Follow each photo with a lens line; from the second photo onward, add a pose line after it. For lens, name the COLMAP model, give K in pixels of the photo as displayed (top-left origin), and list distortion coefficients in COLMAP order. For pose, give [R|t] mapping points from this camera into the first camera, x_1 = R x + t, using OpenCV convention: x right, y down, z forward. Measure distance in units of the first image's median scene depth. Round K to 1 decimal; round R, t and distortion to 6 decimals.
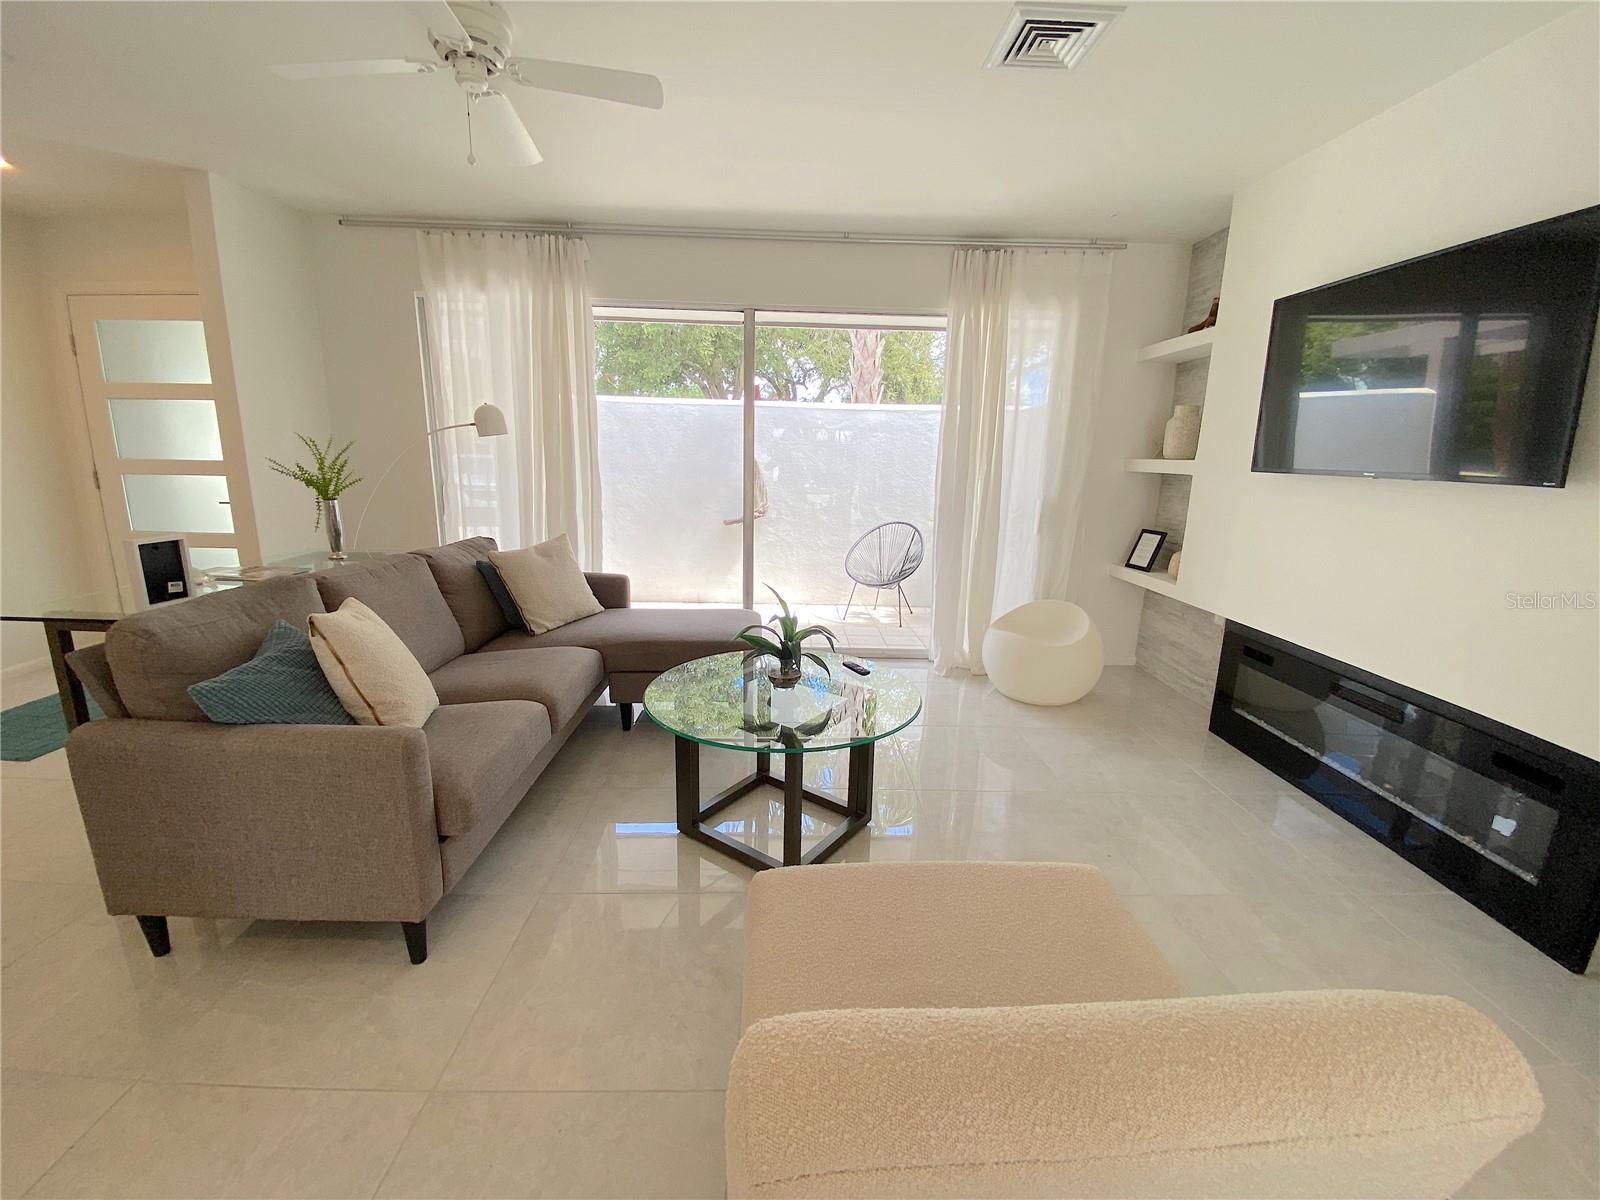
lens RADIAL K [[648.5, 0, 800.0], [0, 648.5, 600.0], [0, 0, 1]] dist [0.023604, -0.022094]
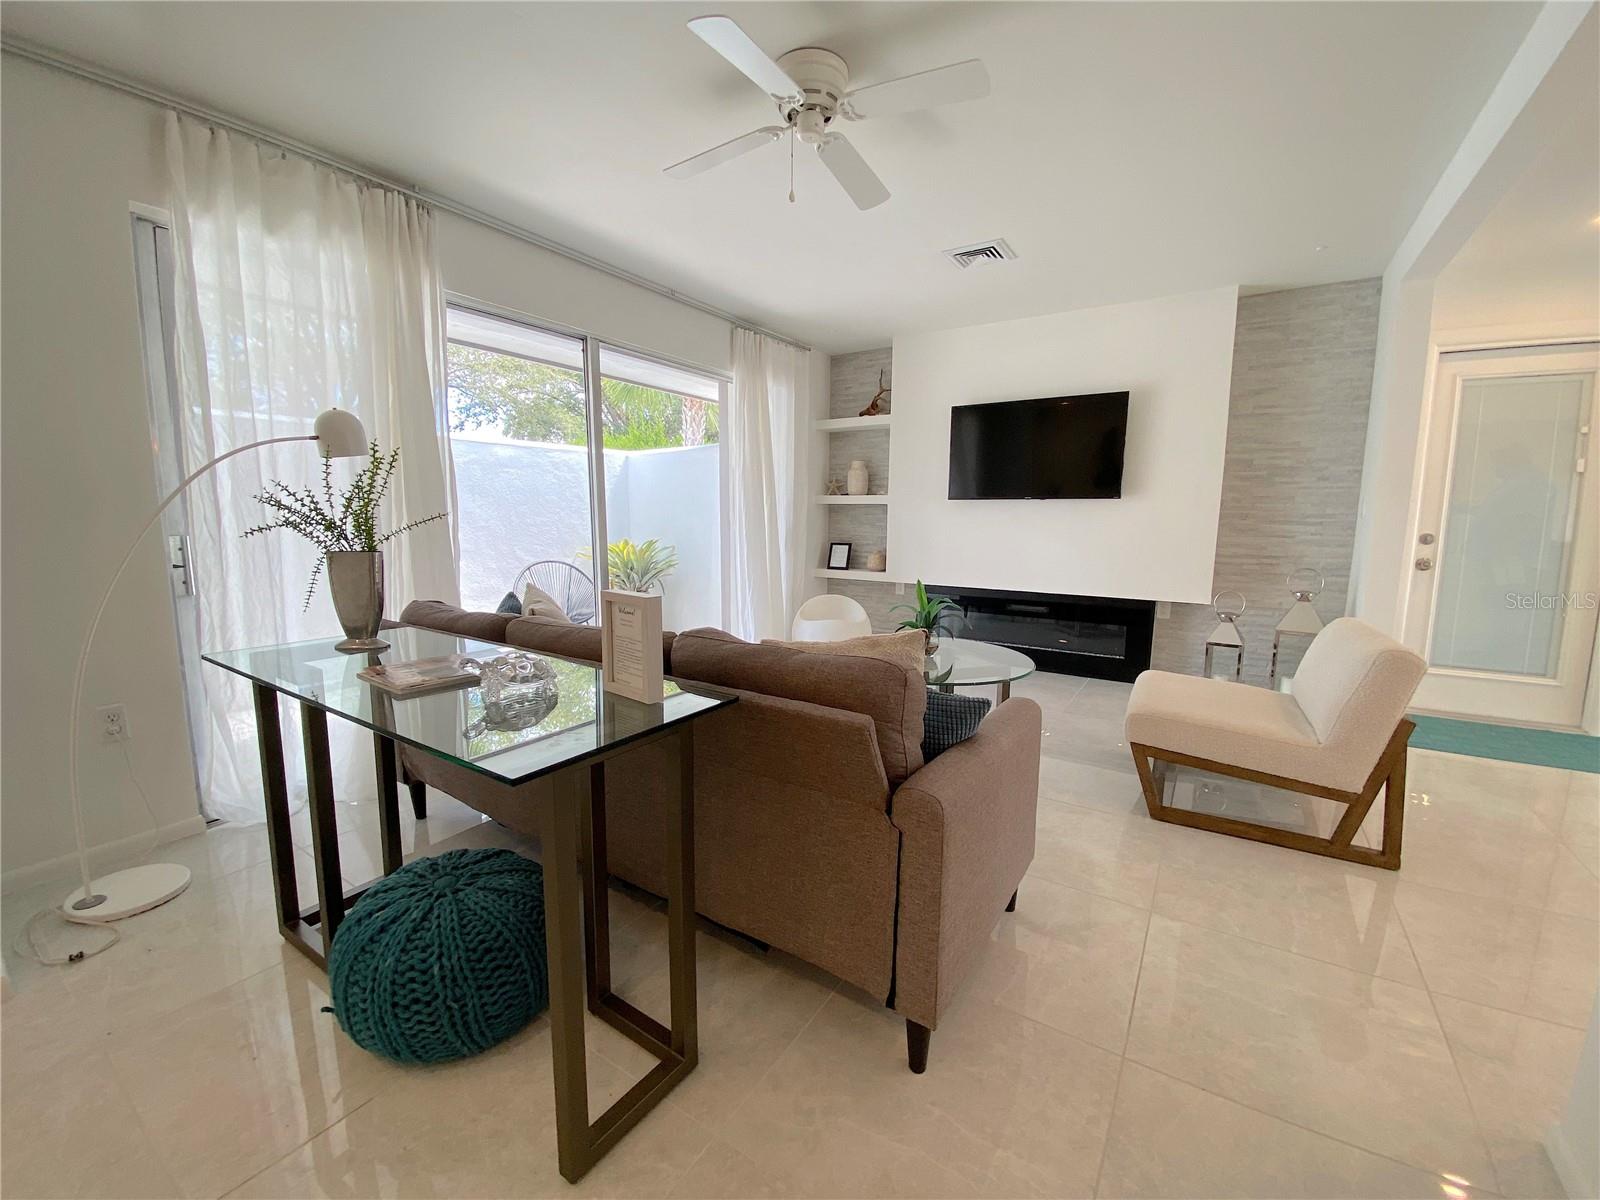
lens RADIAL K [[648.5, 0, 800.0], [0, 648.5, 600.0], [0, 0, 1]] dist [0.023604, -0.022094]
pose [[0.564761, -0.127617, 0.815327, -0.761248], [0.178858, 0.983416, 0.030035, -0.041926], [-0.805639, 0.128865, 0.578221, 0.252345]]
